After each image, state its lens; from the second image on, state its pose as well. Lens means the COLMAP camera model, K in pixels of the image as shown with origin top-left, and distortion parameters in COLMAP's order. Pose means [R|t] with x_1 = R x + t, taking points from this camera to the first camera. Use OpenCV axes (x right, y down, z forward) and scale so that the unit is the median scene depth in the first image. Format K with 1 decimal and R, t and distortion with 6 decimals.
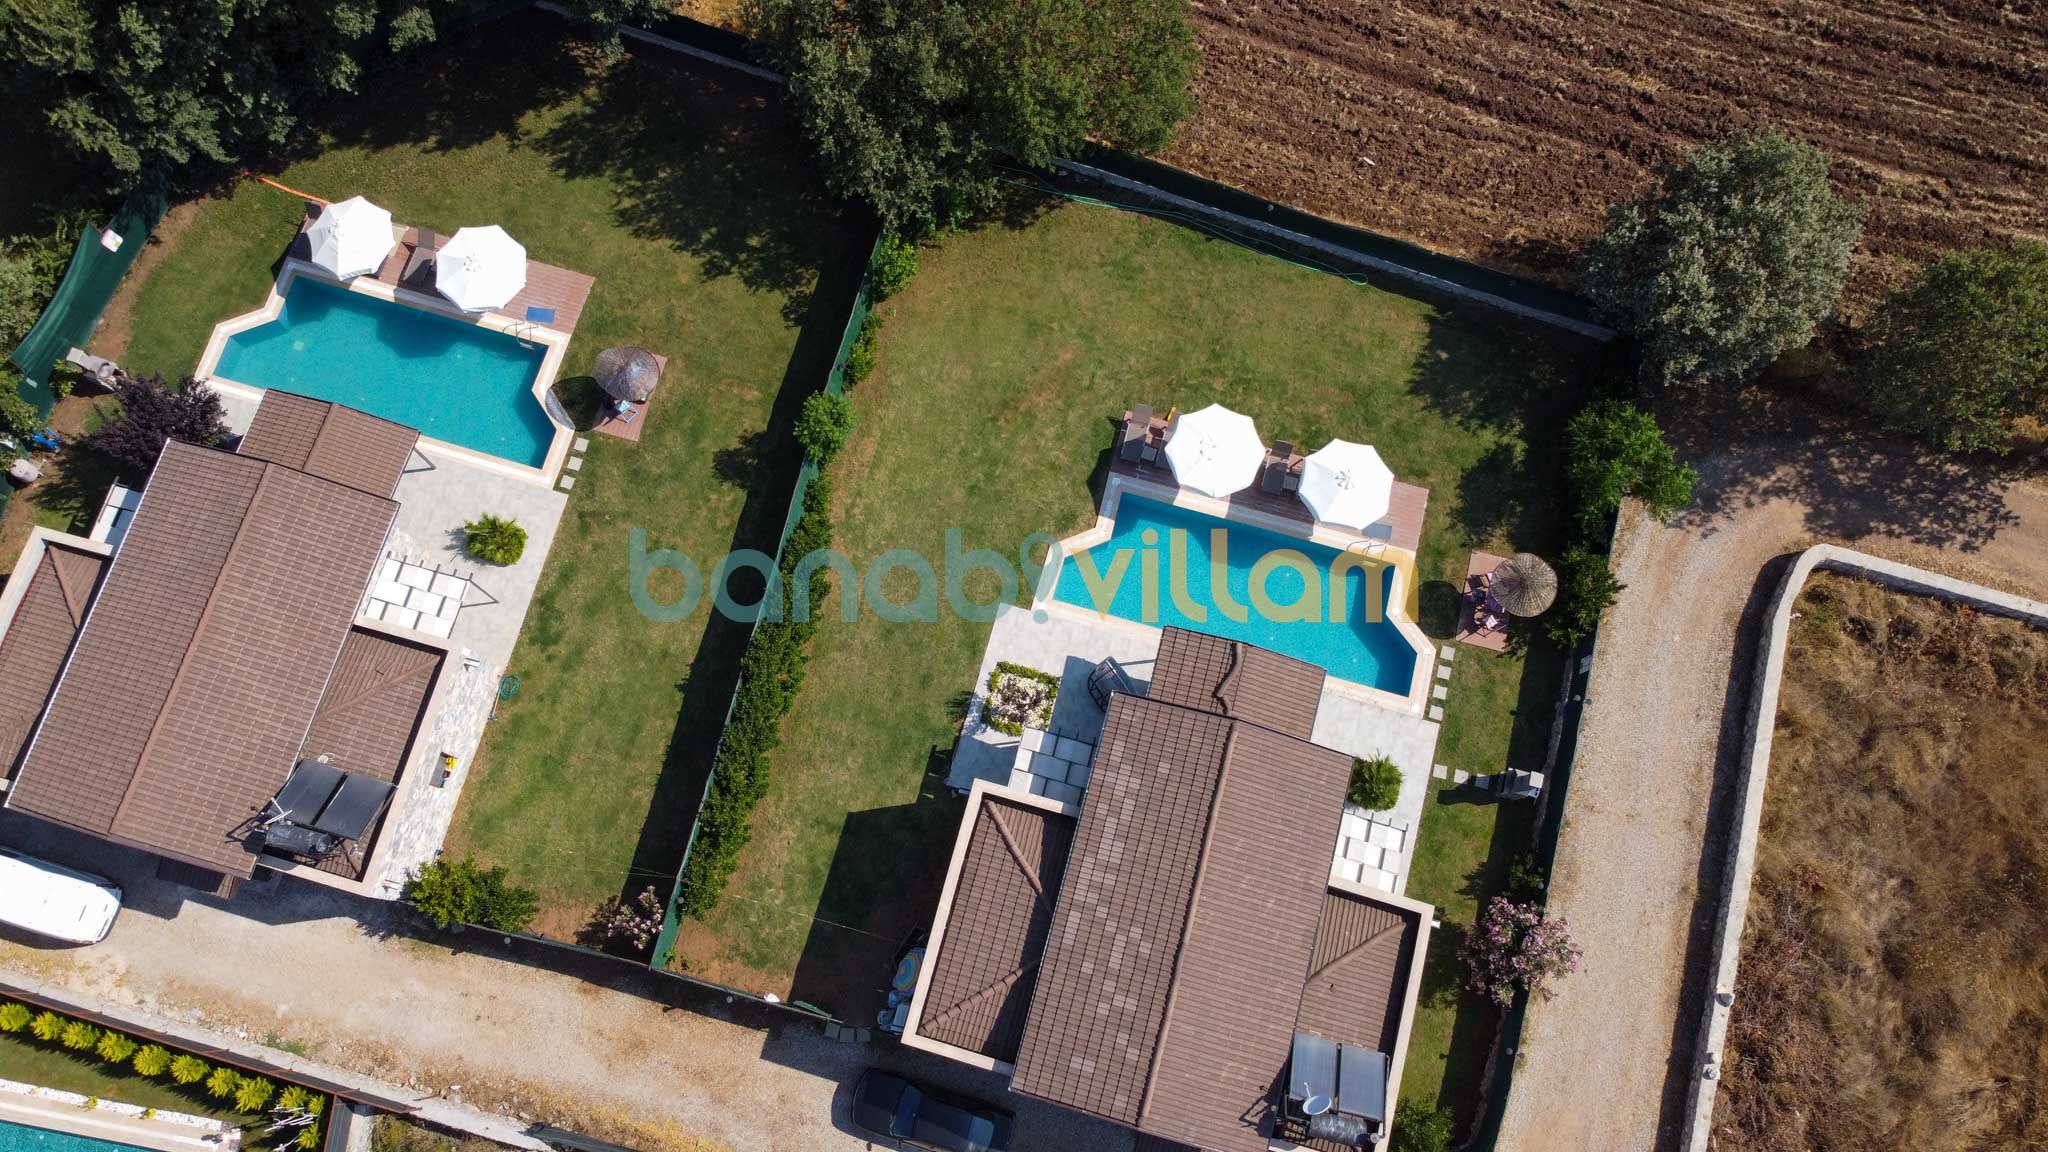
lens RADIAL K [[1555.5, 0, 1011.6], [0, 1555.5, 577.6], [0, 0, 1]] dist [0.002062, -0.002246]
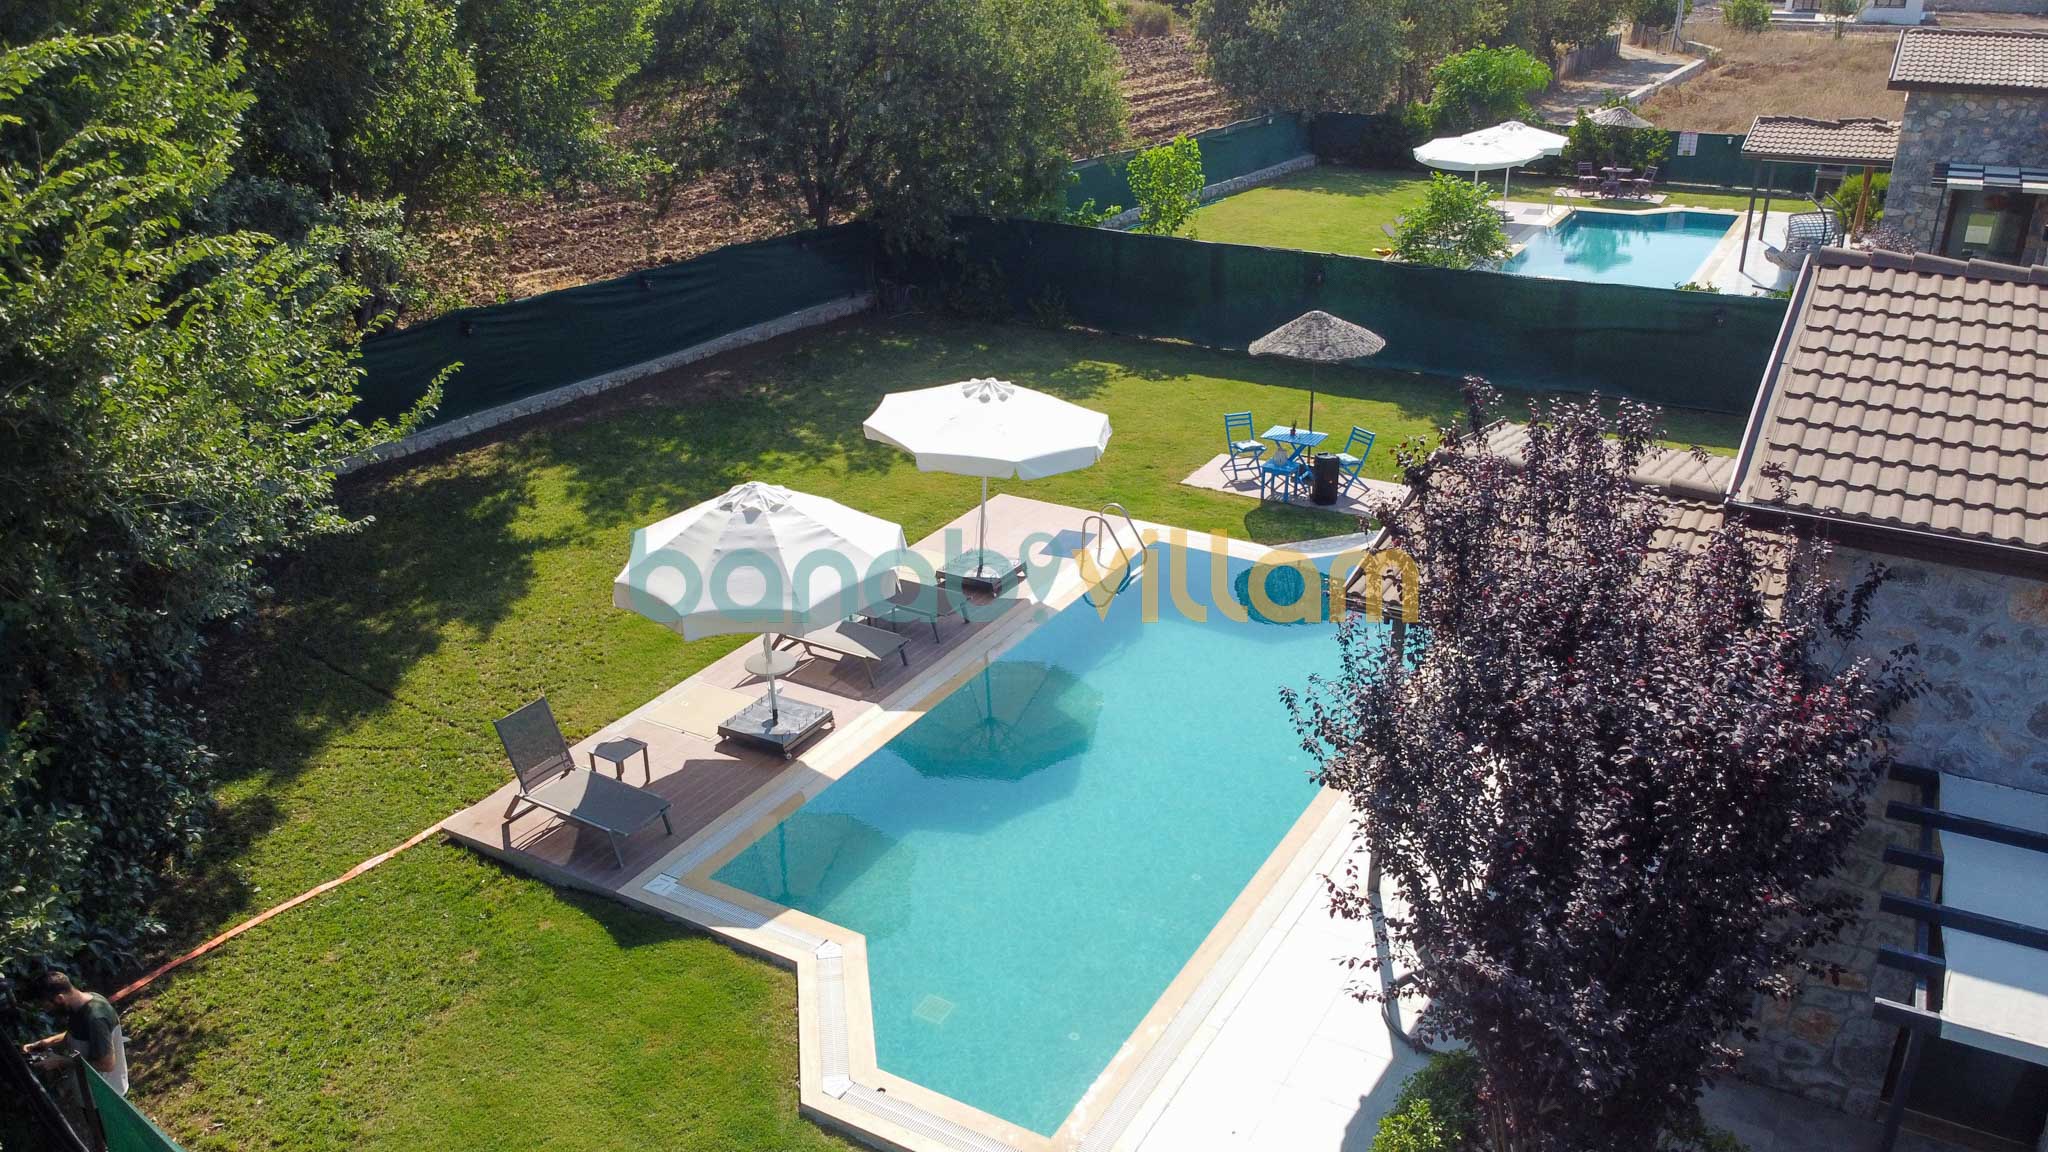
lens RADIAL K [[1555.5, 0, 1035.3], [0, 1555.5, 595.8], [0, 0, 1]] dist [0.002062, -0.002246]
pose [[0.229184, -0.403083, 0.886001, -0.696658], [0.942037, 0.320984, -0.097649, -0.140441], [-0.245031, 0.857026, 0.453284, 0.875537]]
